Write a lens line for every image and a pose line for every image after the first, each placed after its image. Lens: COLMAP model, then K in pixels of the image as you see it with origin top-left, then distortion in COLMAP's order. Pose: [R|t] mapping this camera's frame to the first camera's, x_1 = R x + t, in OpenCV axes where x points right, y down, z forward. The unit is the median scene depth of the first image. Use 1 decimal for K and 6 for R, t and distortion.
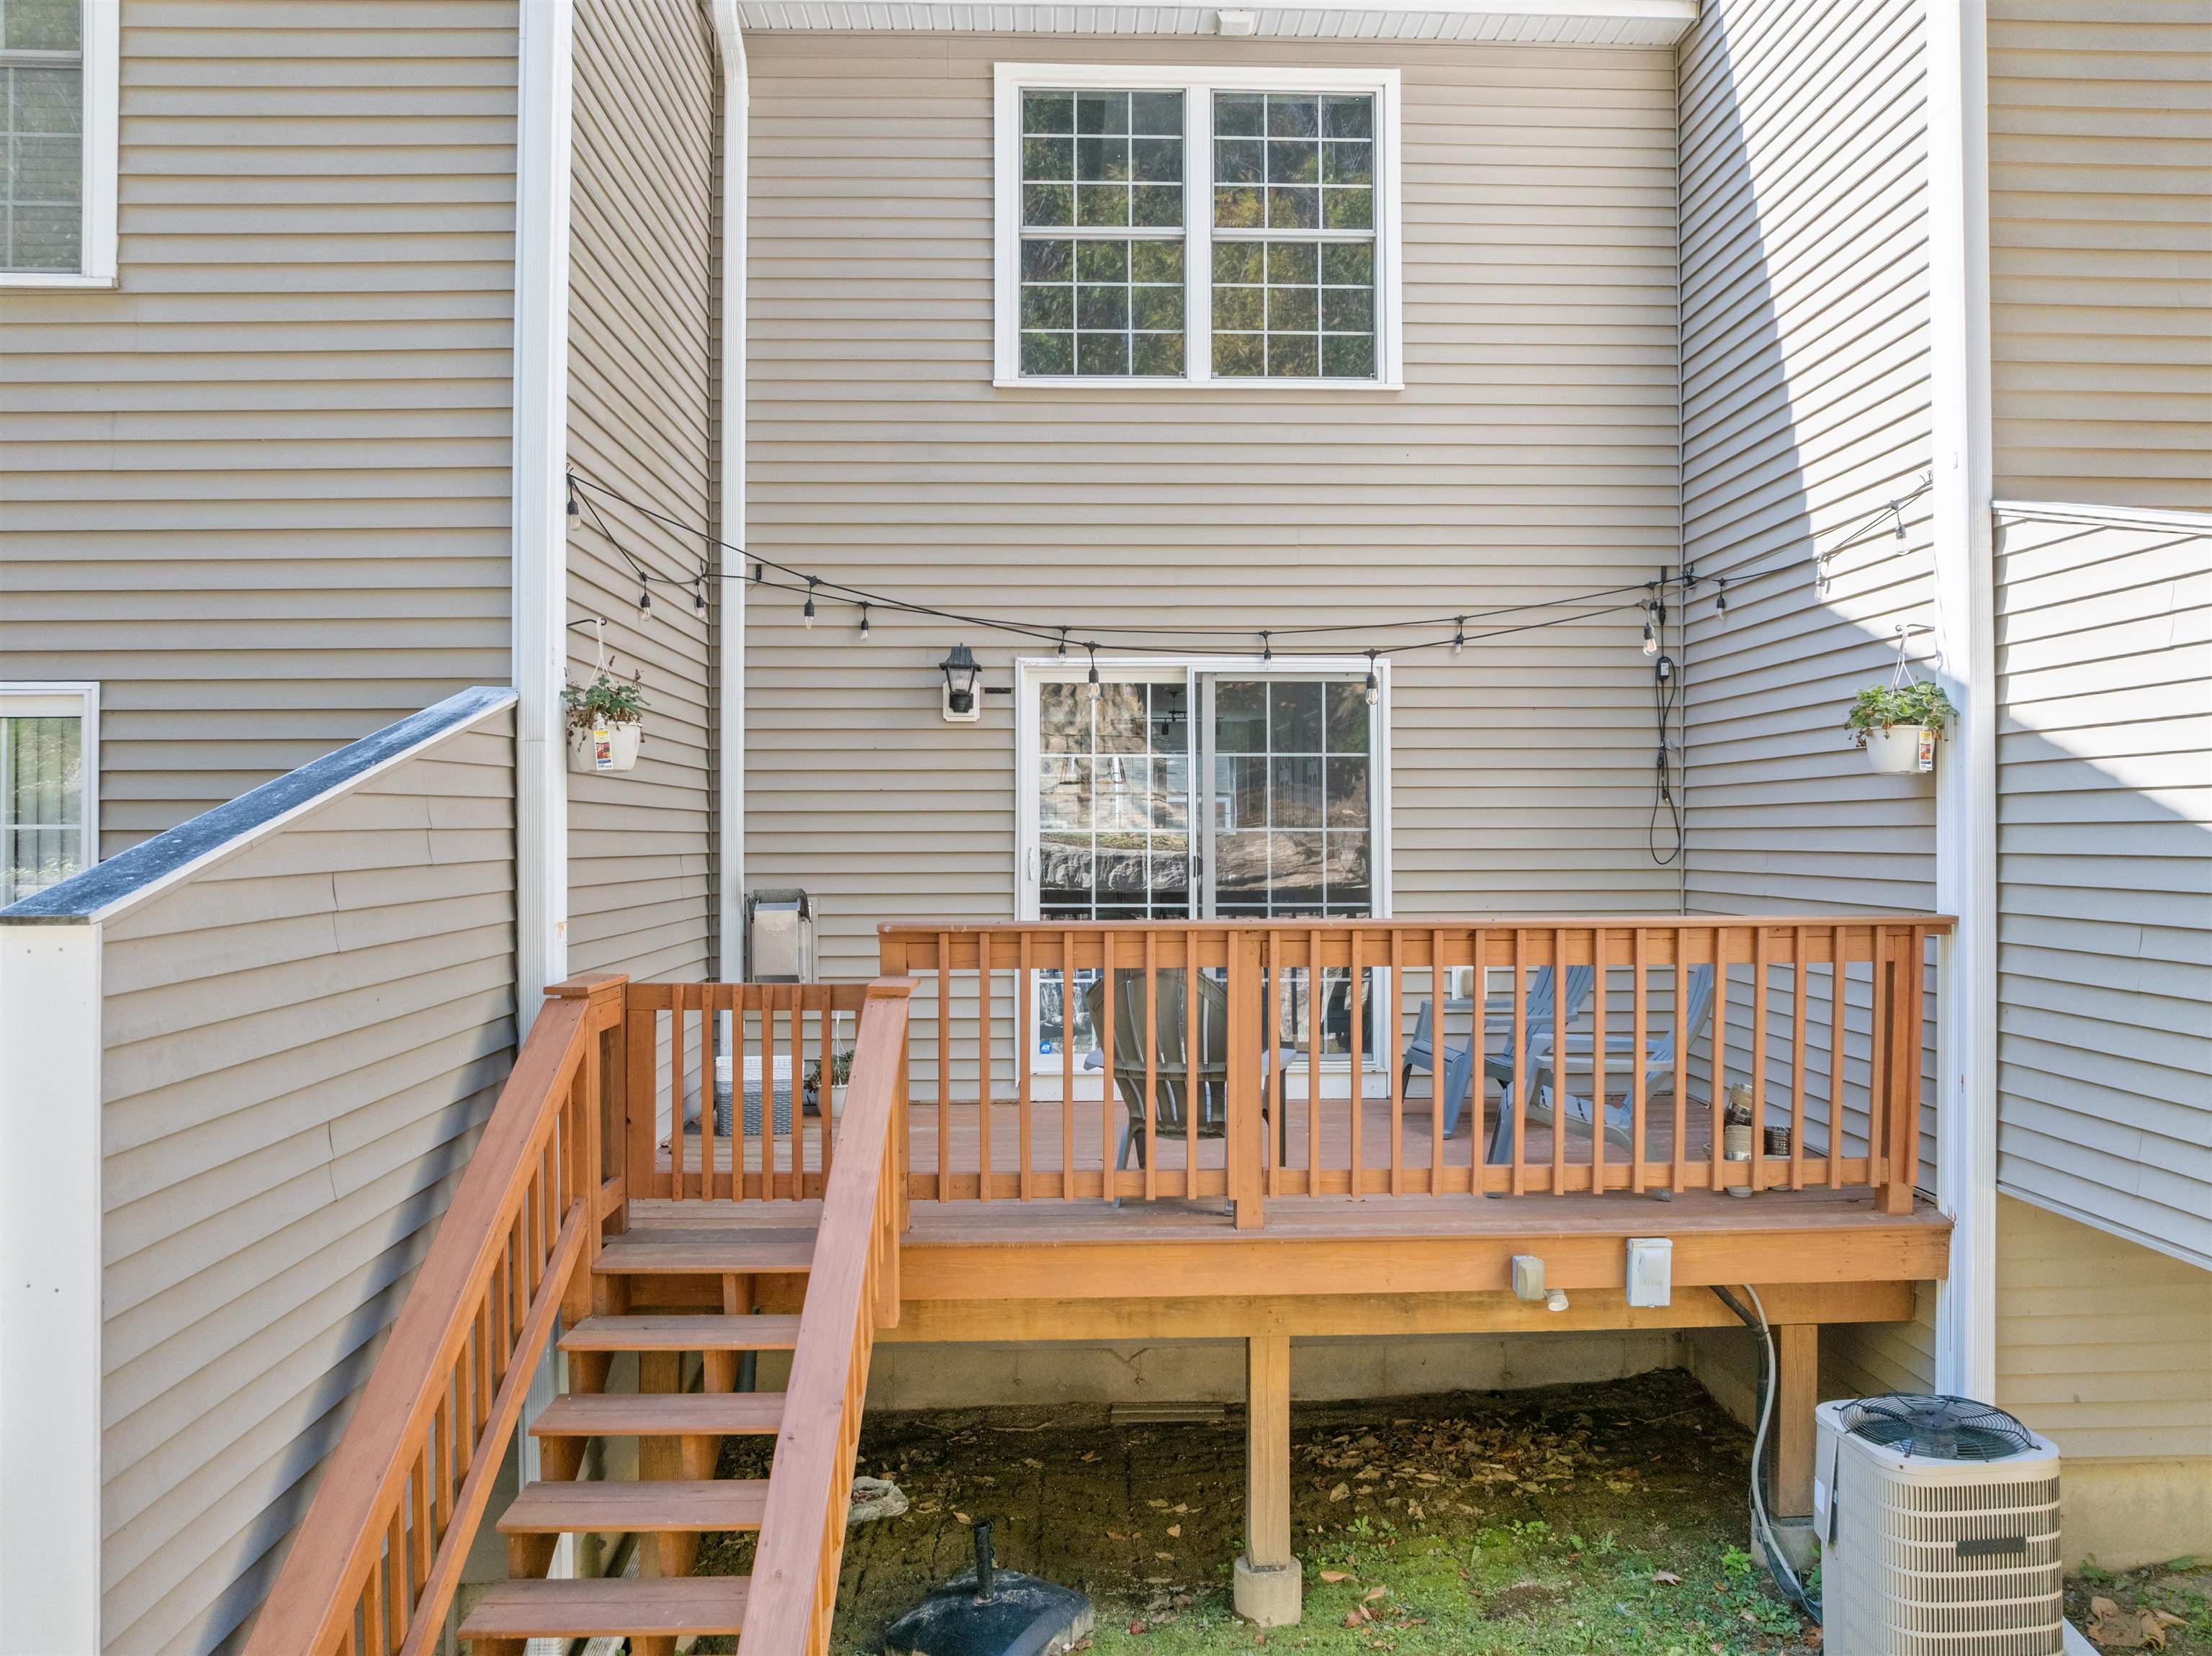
lens RADIAL K [[1588.4, 0, 1106.0], [0, 1588.4, 828.0], [0, 0, 1]] dist [-0.034091, 0.002715]
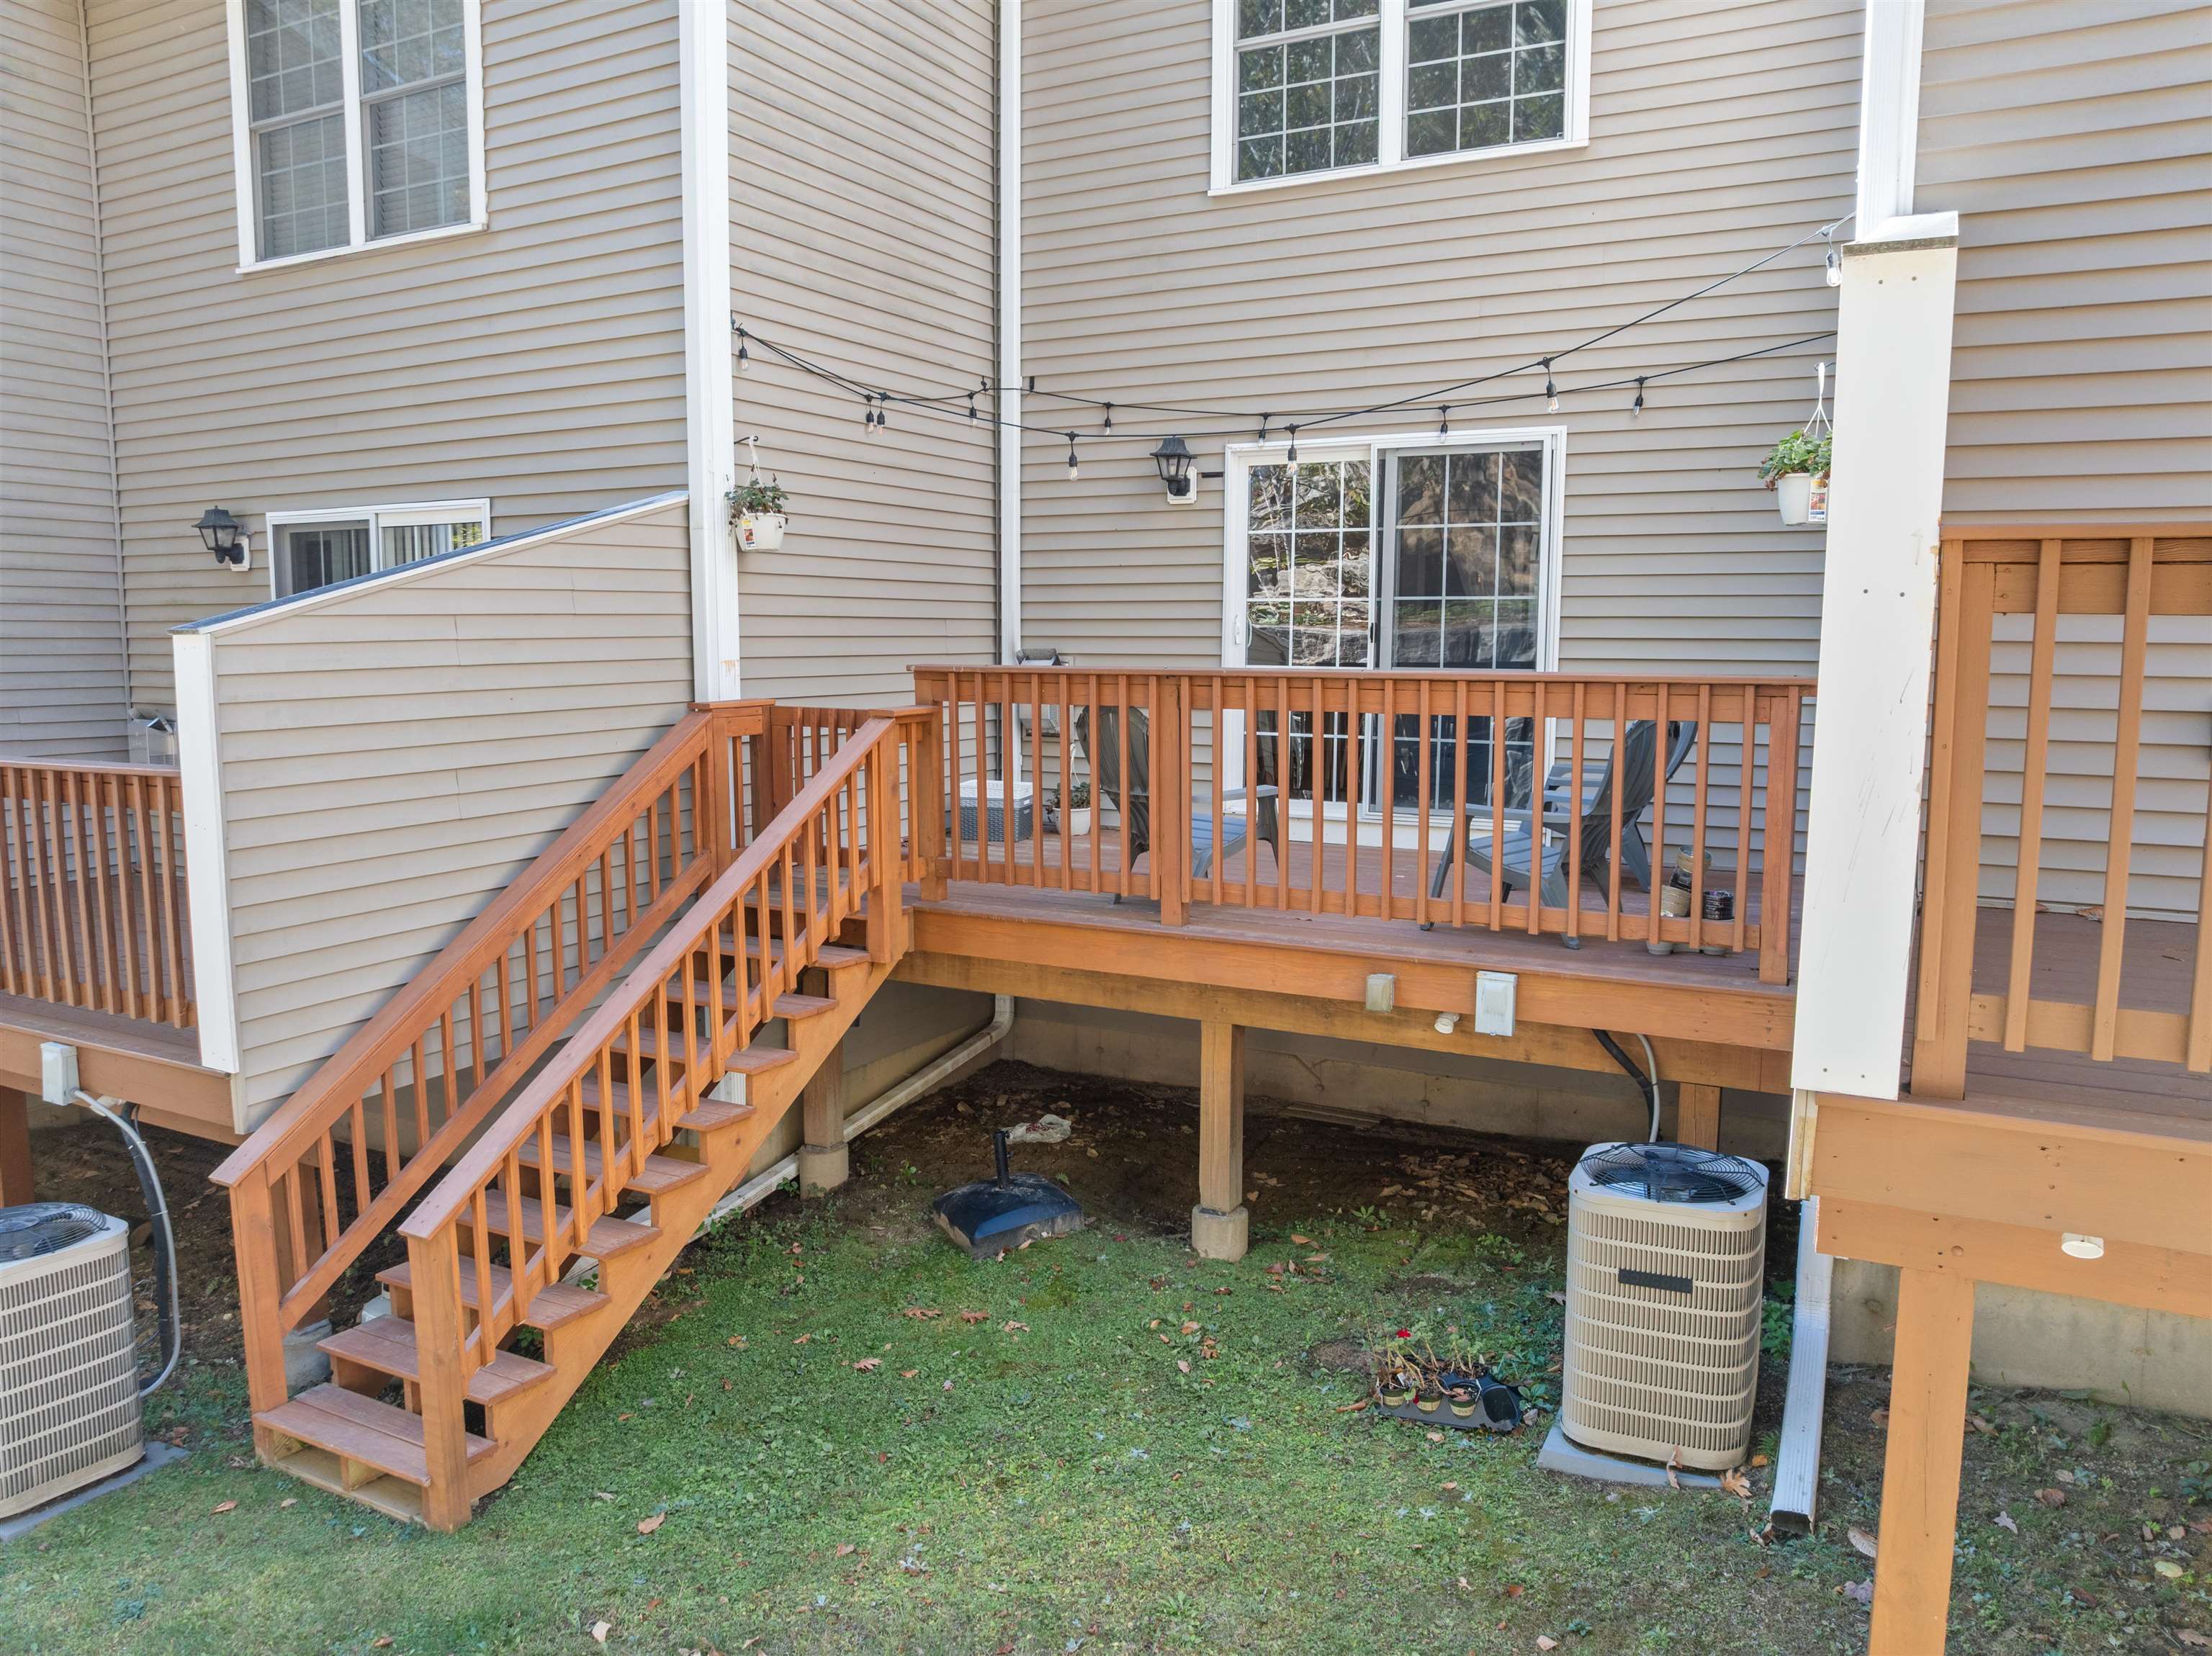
lens RADIAL K [[1570.1, 0, 1108.1], [0, 1570.1, 813.3], [0, 0, 1]] dist [-0.016593, -0.027032]
pose [[0.862787, 0.063904, -0.501513, 0.447136], [-0.001606, 0.992321, 0.123681, 0.015137], [0.505566, -0.105904, 0.856264, -0.022699]]
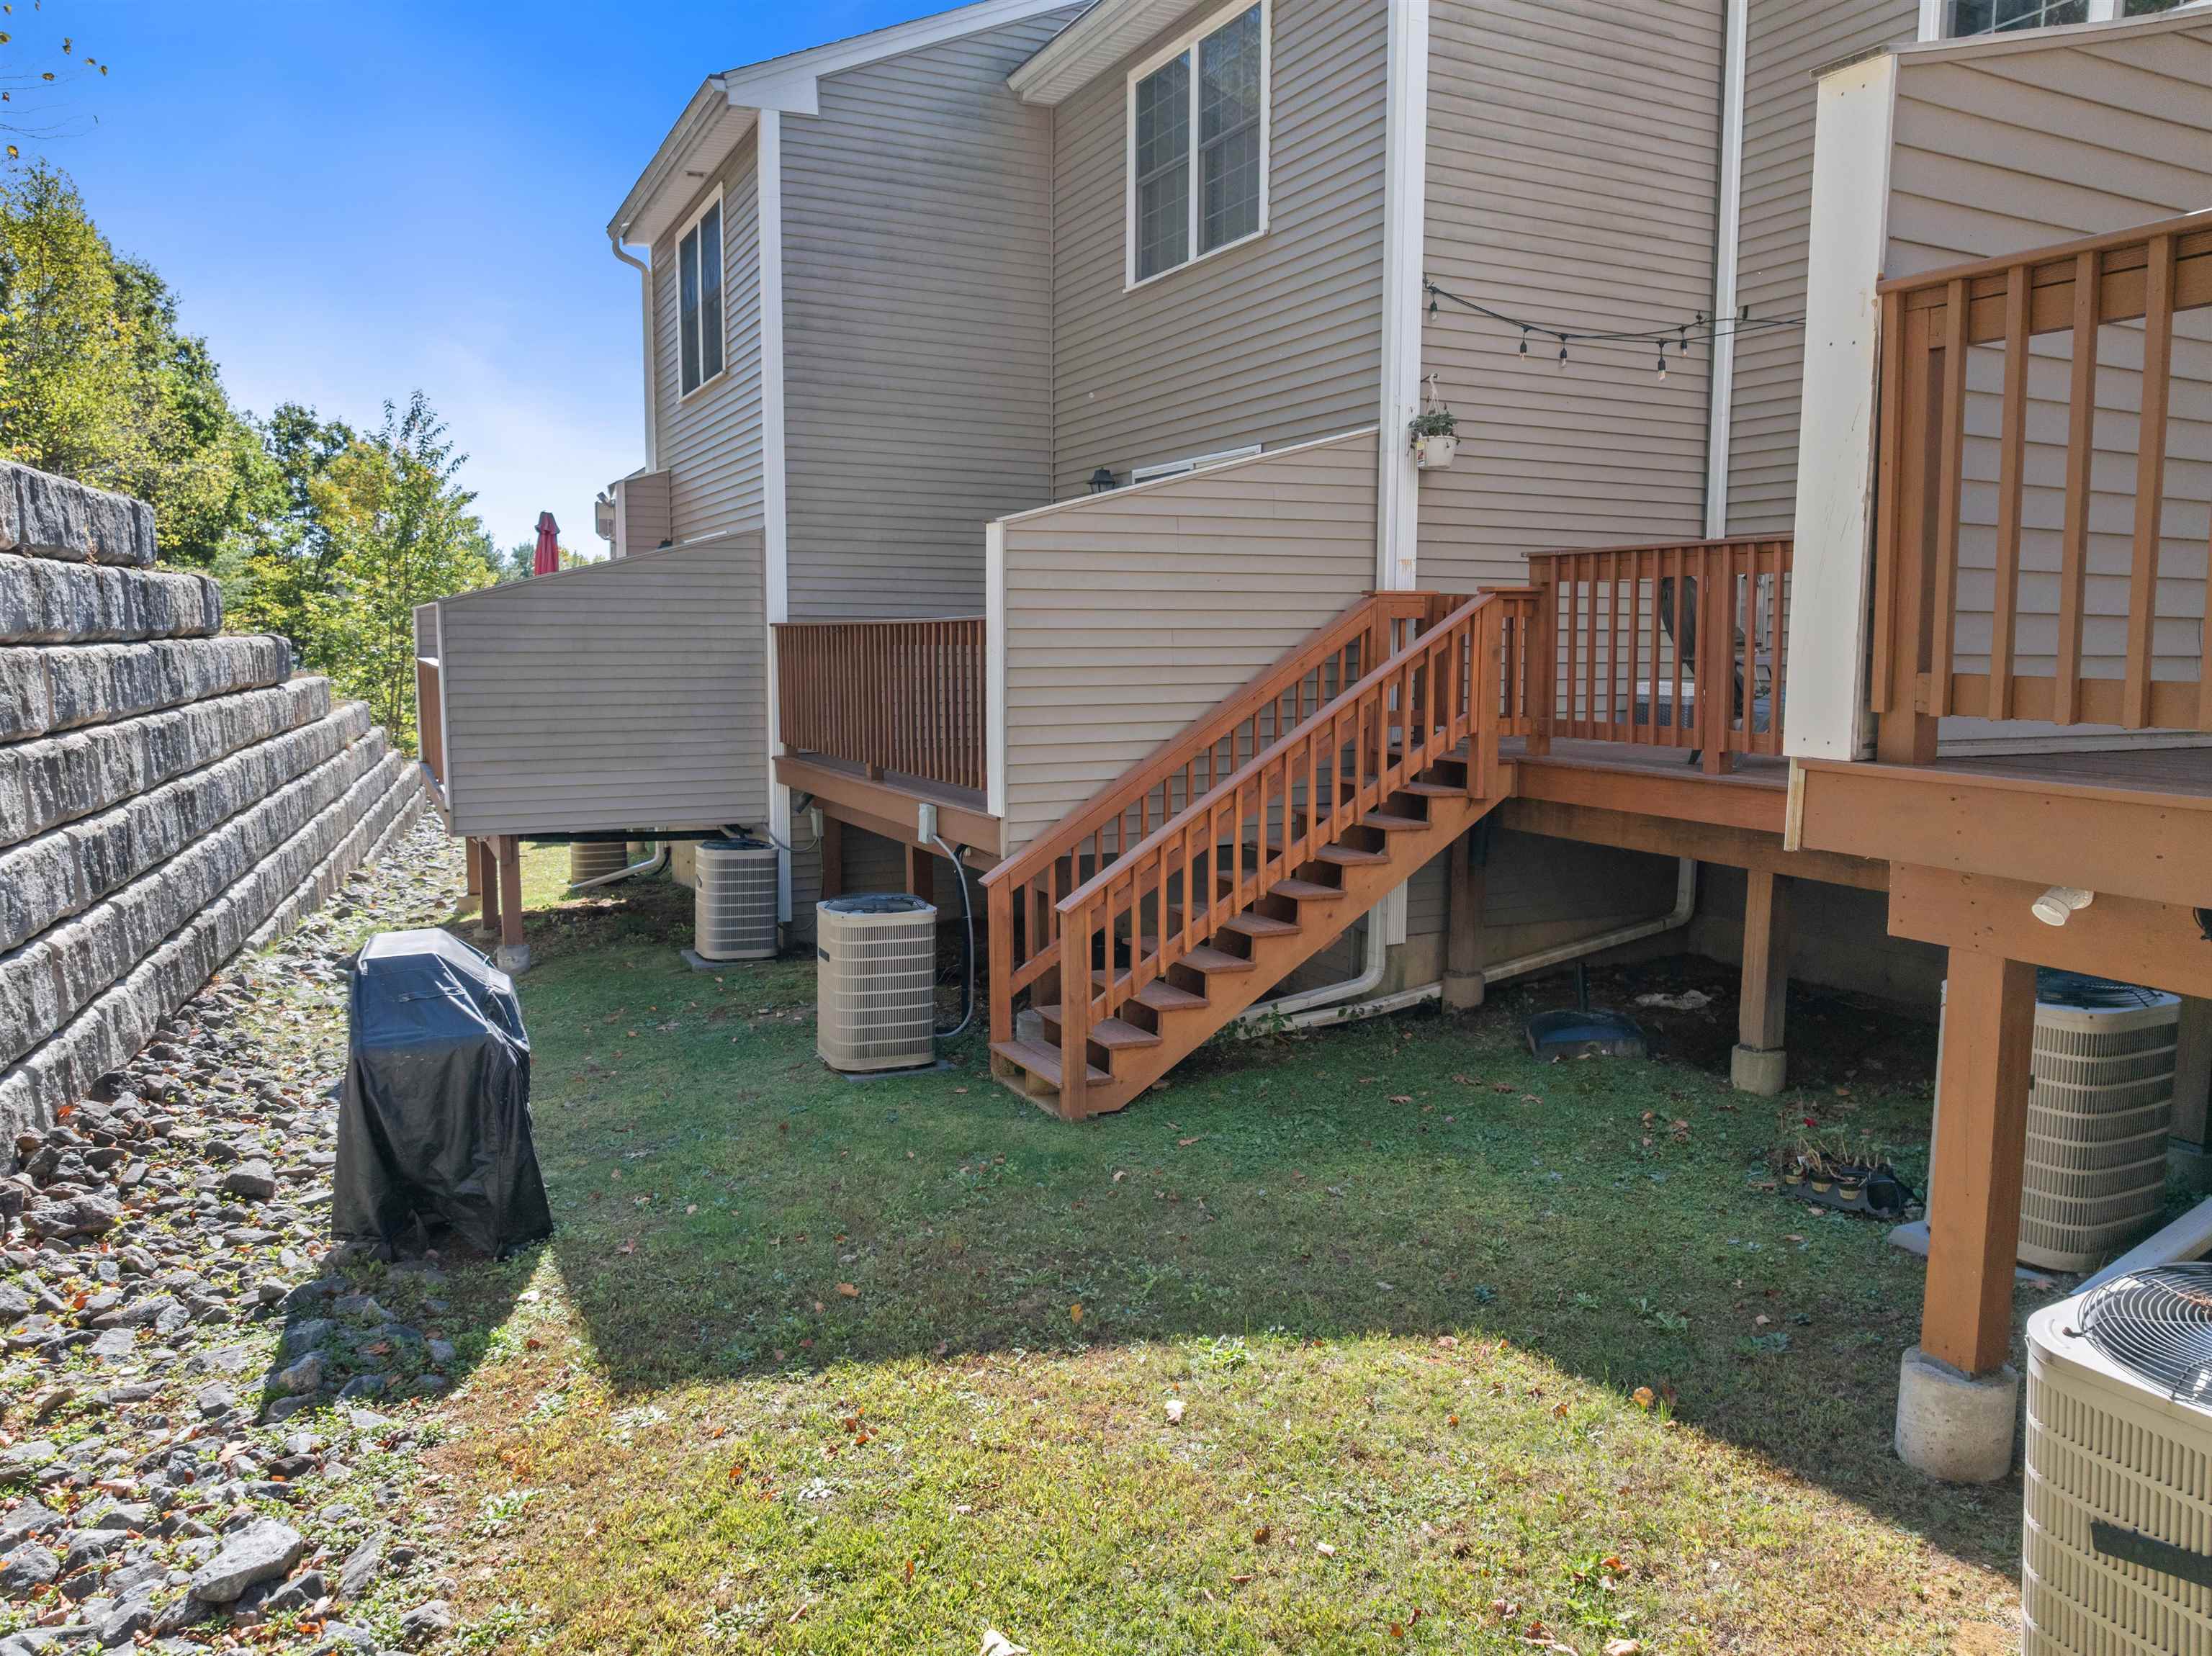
lens RADIAL K [[1570.1, 0, 1108.1], [0, 1570.1, 813.3], [0, 0, 1]] dist [-0.016593, -0.027032]
pose [[0.407640, 0.108759, -0.906643, 0.754212], [-0.000182, 0.992891, 0.119023, 0.090091], [0.913143, -0.048354, 0.404762, 0.003286]]
